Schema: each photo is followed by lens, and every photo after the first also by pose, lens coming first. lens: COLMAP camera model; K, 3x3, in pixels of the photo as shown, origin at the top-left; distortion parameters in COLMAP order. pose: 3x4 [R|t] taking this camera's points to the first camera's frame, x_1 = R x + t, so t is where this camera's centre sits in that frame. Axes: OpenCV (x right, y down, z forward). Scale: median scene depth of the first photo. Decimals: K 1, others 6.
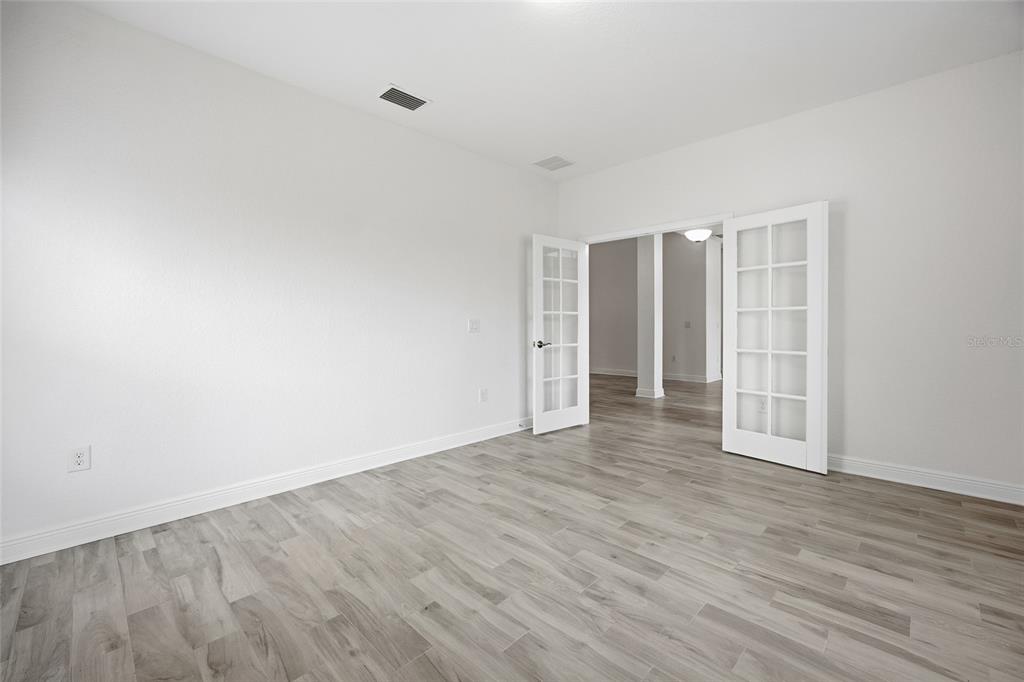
lens RADIAL K [[428.6, 0, 516.4], [0, 428.6, 326.3], [0, 0, 1]] dist [-0.022950, 0.007976]
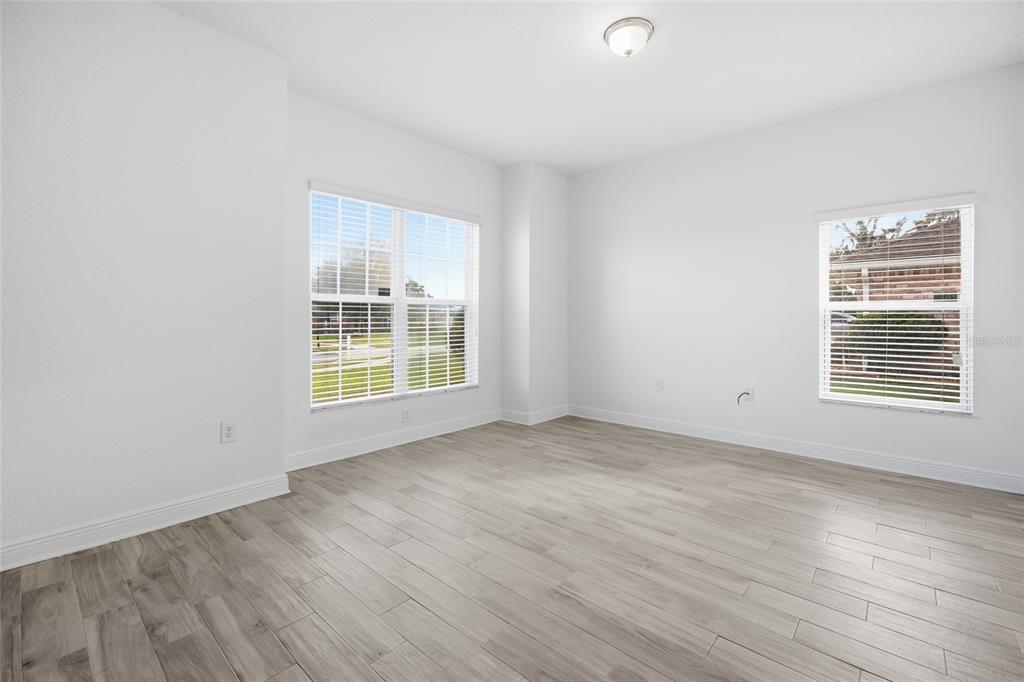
lens RADIAL K [[428.6, 0, 516.4], [0, 428.6, 326.3], [0, 0, 1]] dist [-0.022950, 0.007976]
pose [[-0.998625, 0.005936, -0.052078, 0.379334], [0.005159, 0.999874, 0.015036, -0.000860], [0.052161, 0.014746, -0.998530, 1.950585]]
